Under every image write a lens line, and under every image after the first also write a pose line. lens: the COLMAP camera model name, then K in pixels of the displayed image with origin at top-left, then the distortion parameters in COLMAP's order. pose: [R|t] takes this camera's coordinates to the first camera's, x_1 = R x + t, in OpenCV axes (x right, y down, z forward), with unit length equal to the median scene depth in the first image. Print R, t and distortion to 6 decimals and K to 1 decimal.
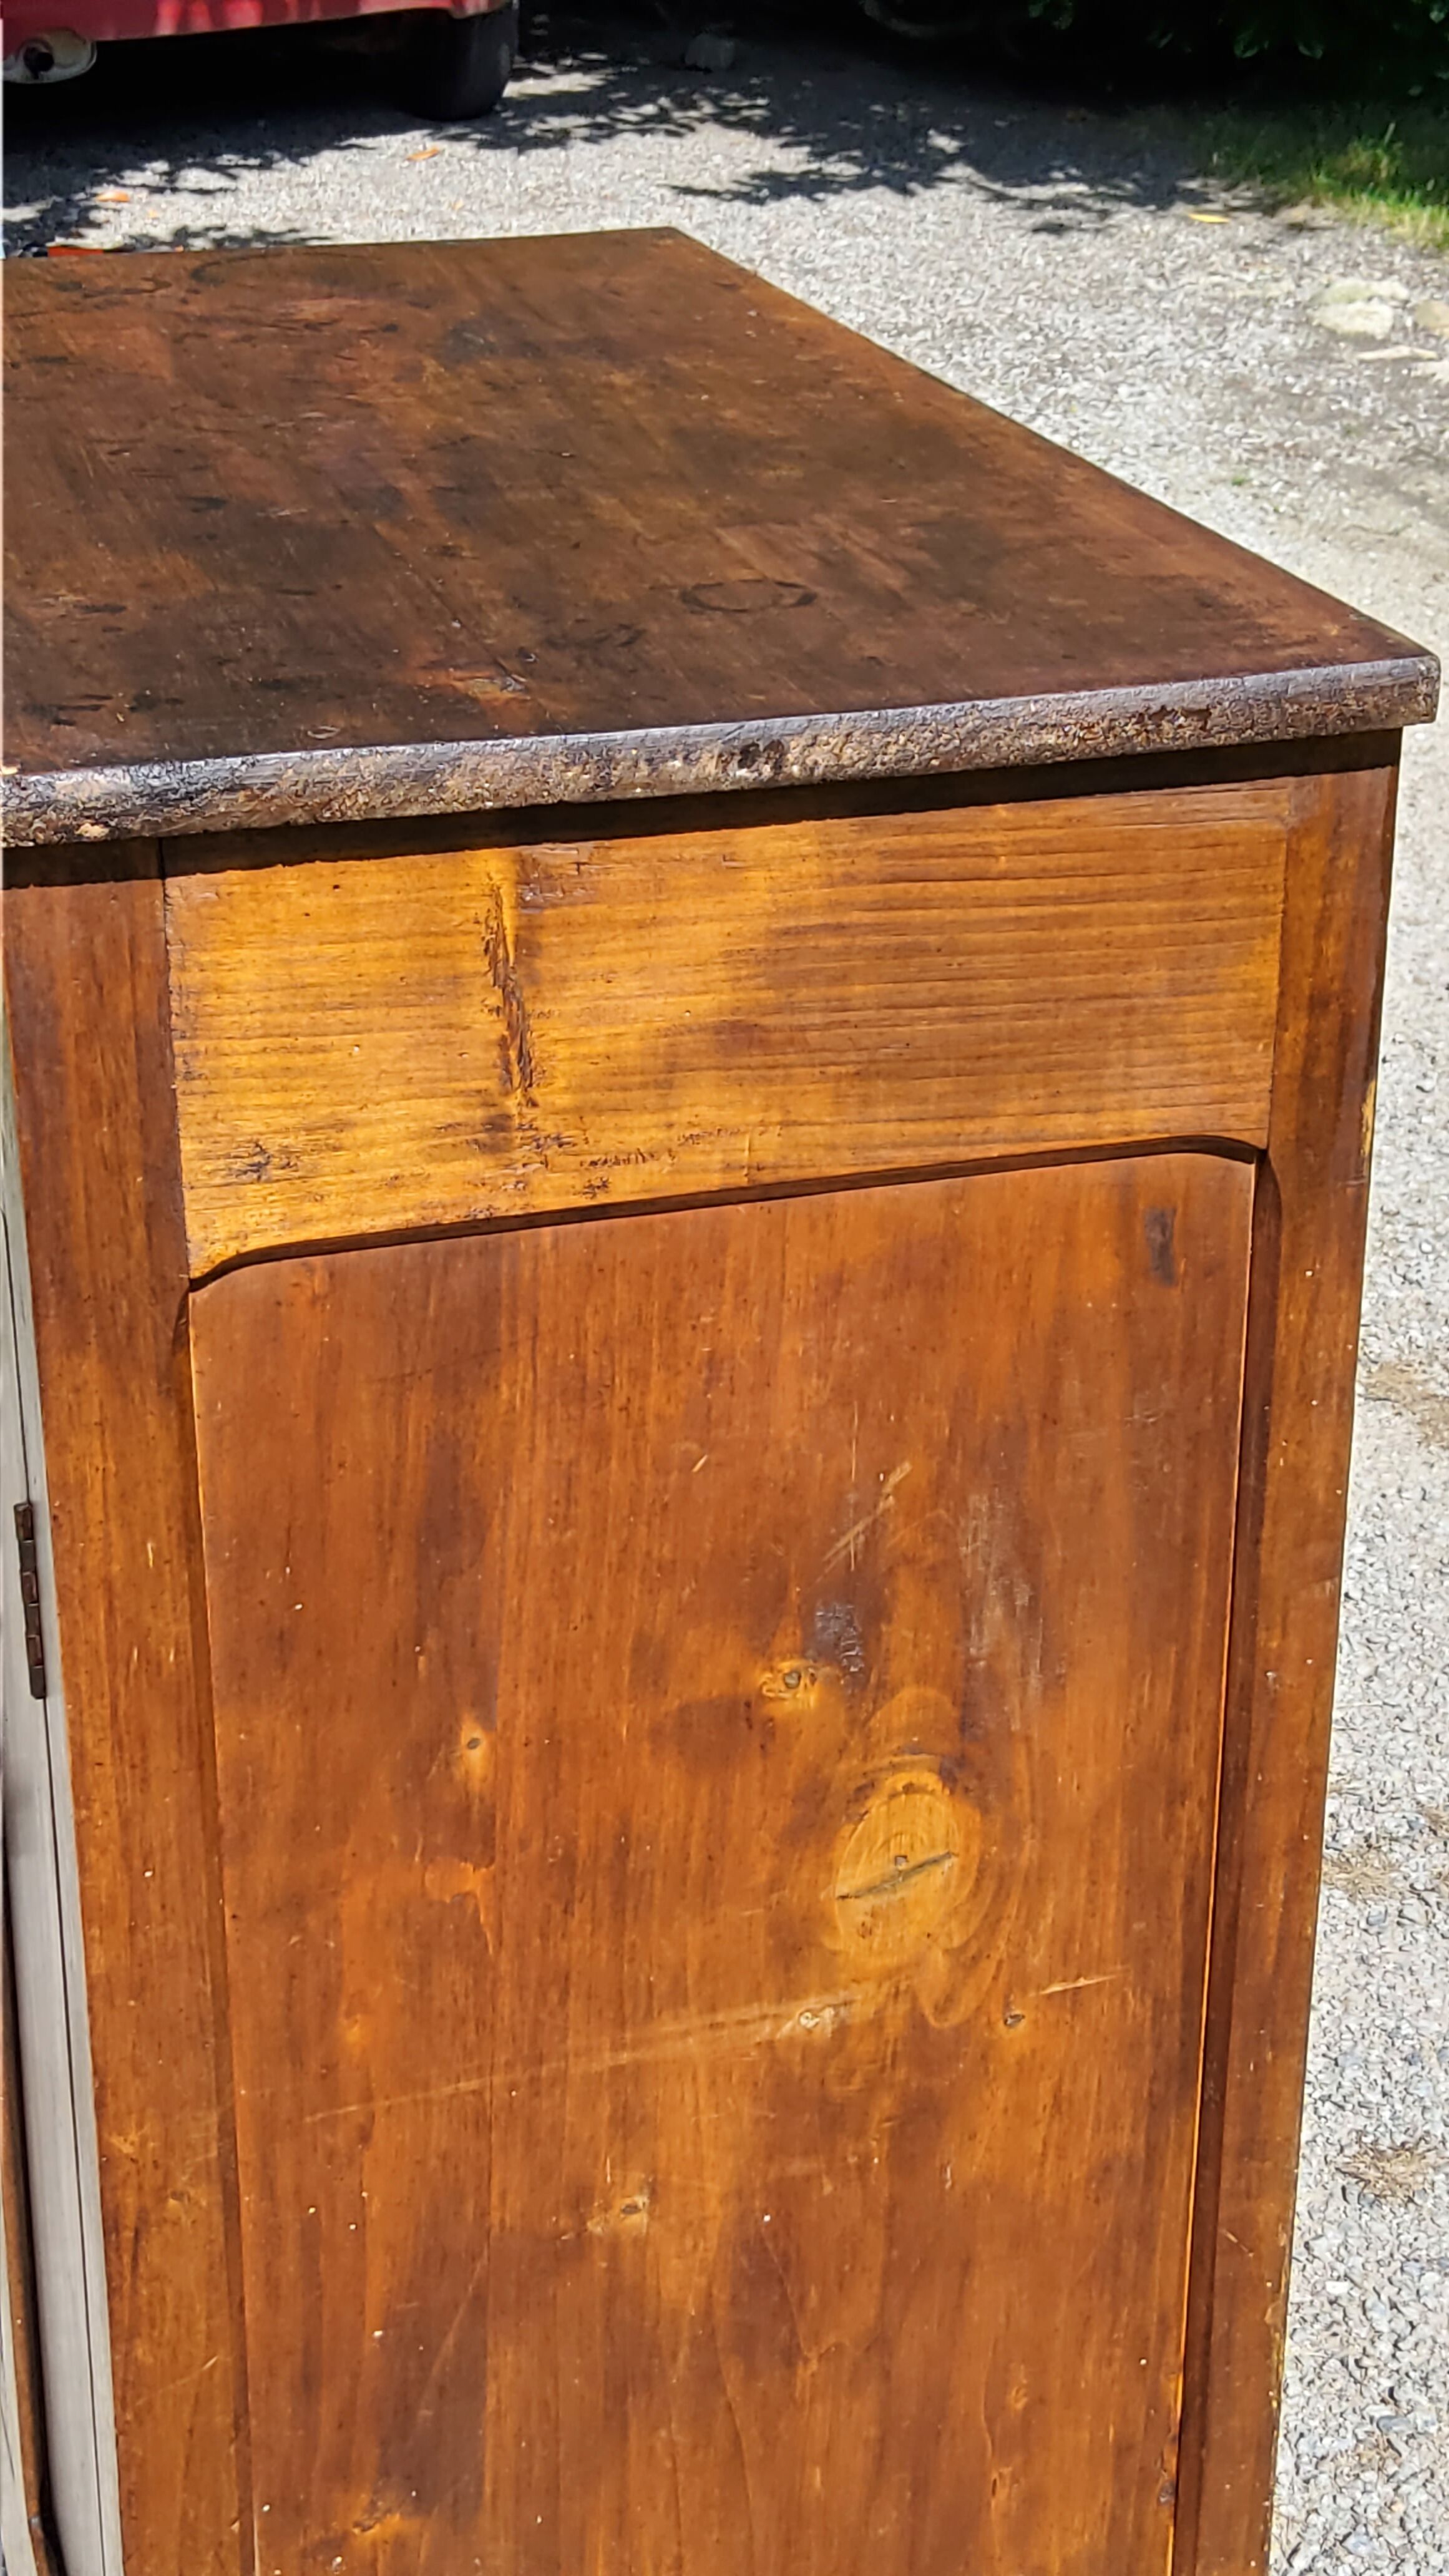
lens RADIAL K [[3911.1, 0, 726.9], [0, 3911.1, 1308.6], [0, 0, 1]] dist [0.111692, 0.000000]
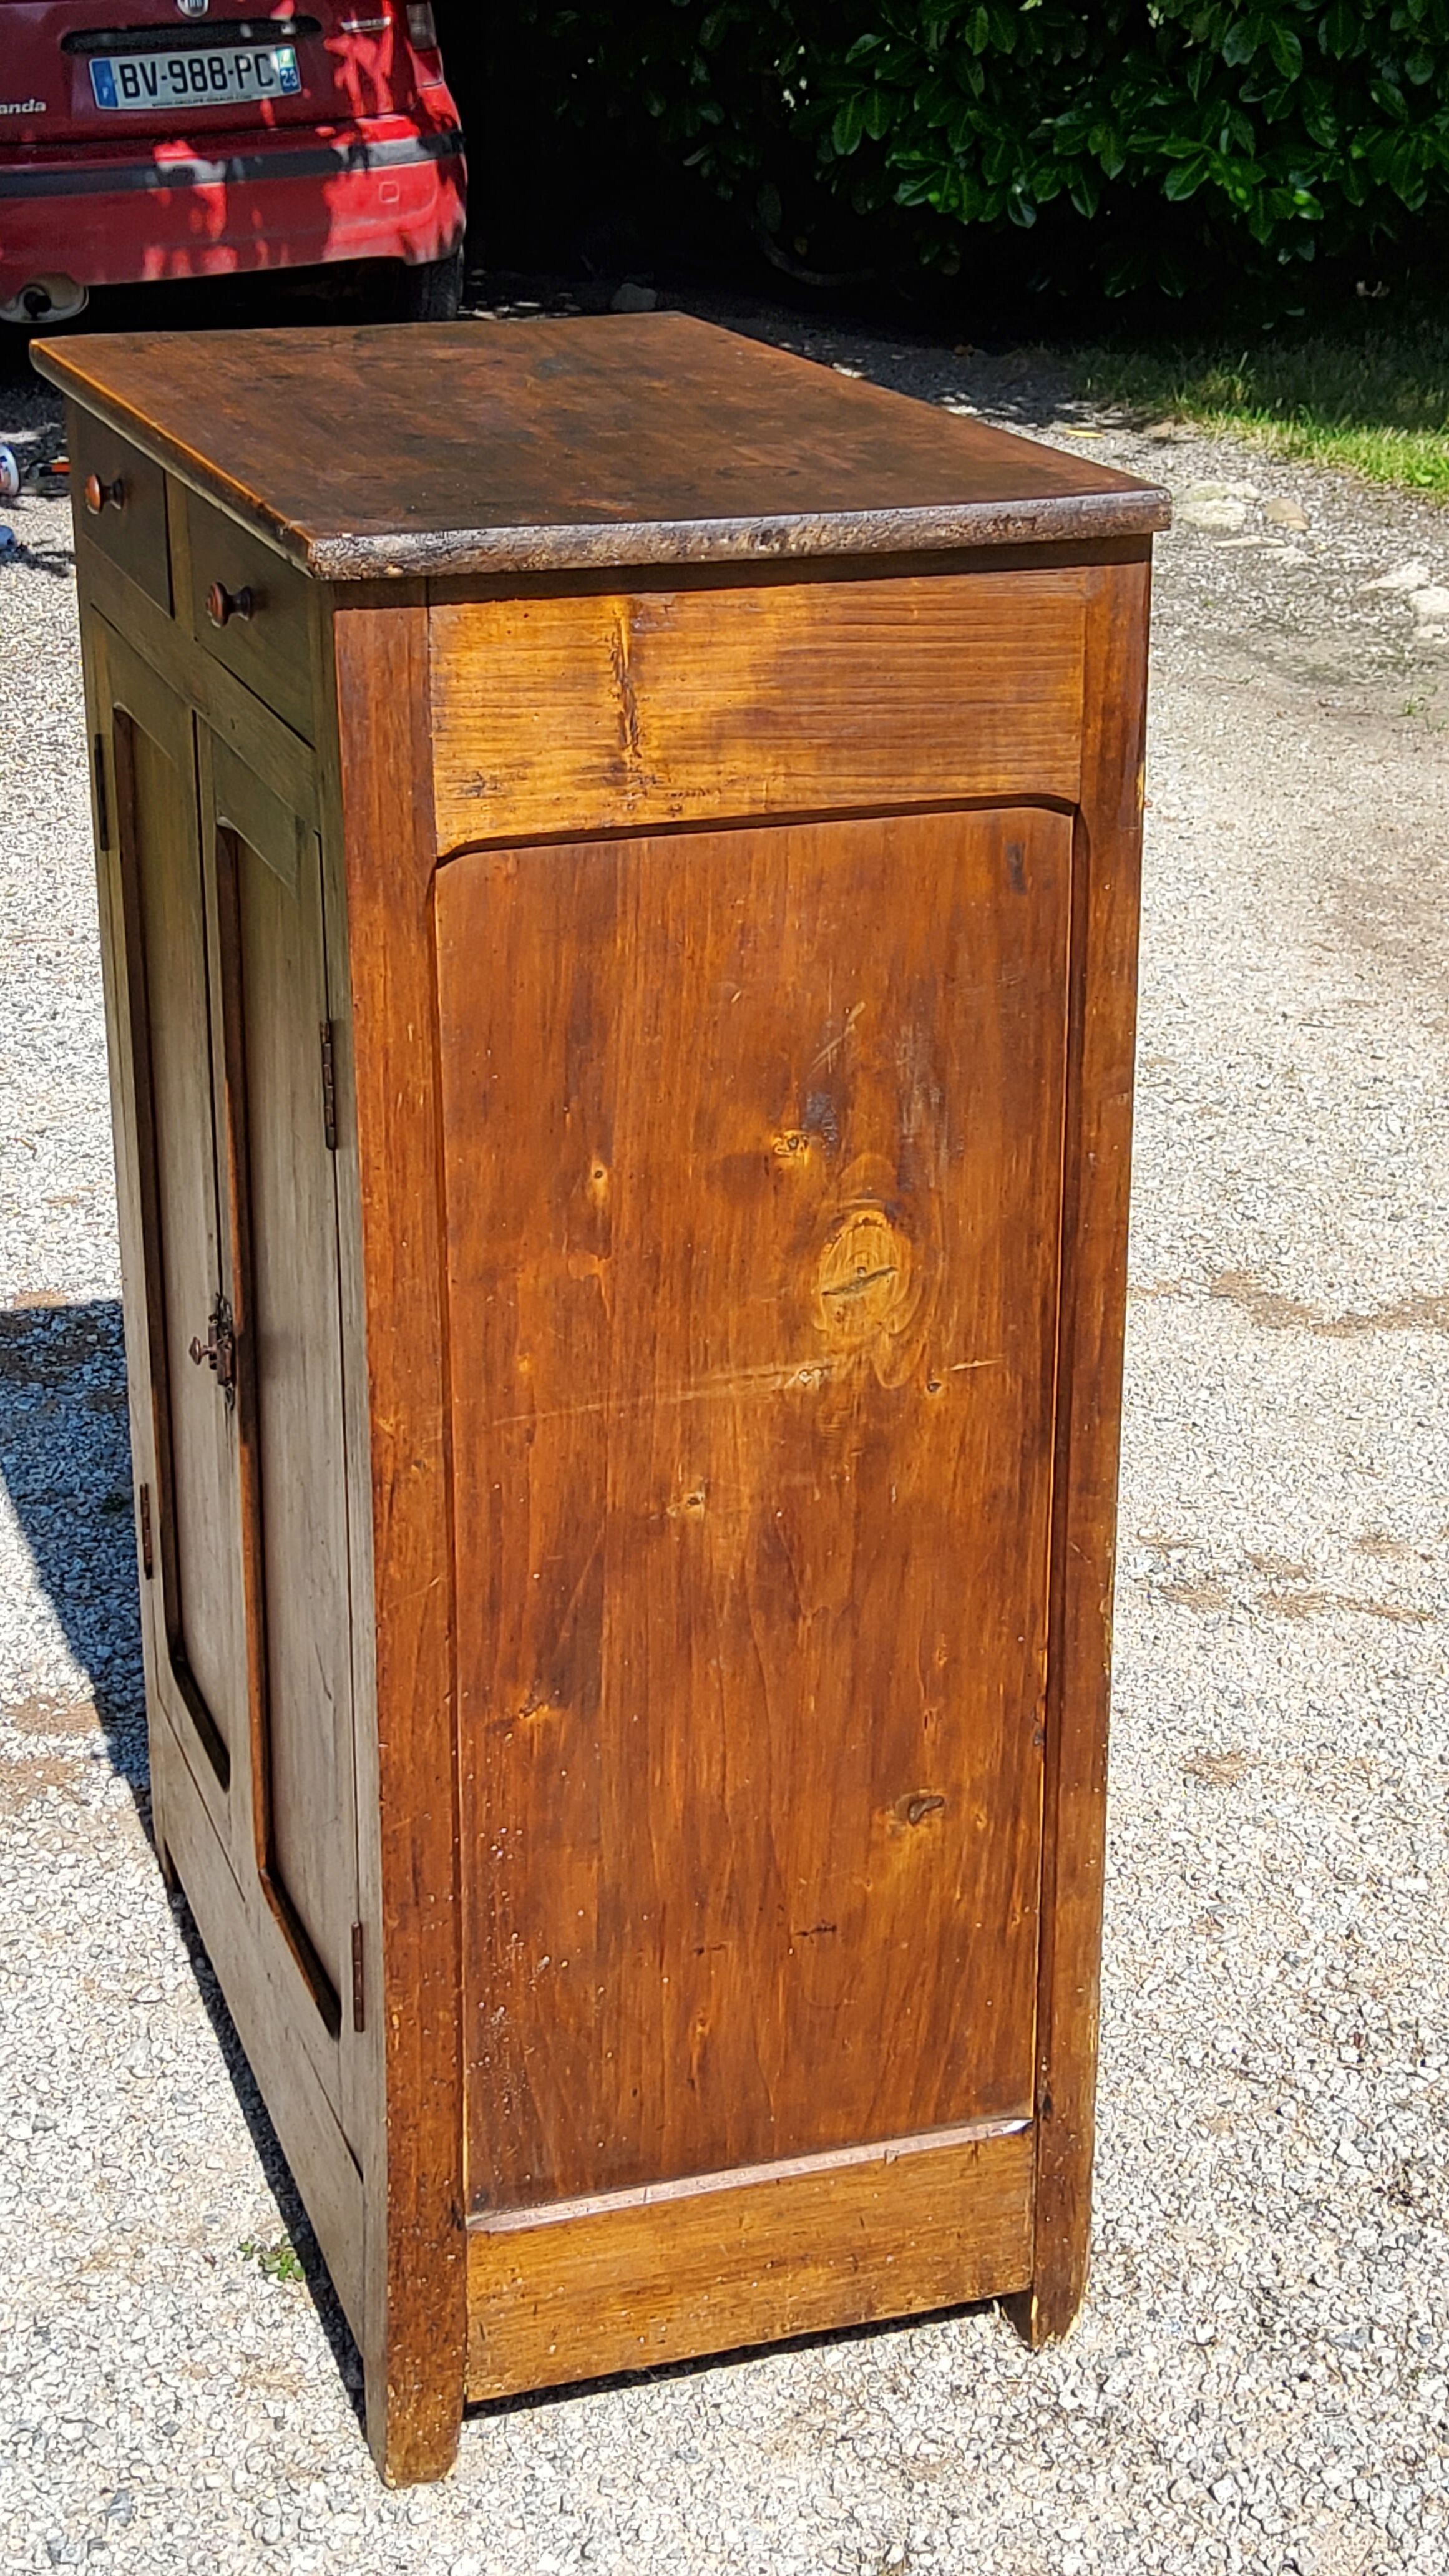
lens RADIAL K [[3911.1, 0, 728.2], [0, 3911.1, 1333.2], [0, 0, 1]] dist [0.111692, 0.000000]
pose [[0.999652, -0.013531, 0.022664, -0.047173], [0.014862, 0.998111, -0.059611, 0.265627], [-0.021815, 0.059927, 0.997964, -0.596045]]
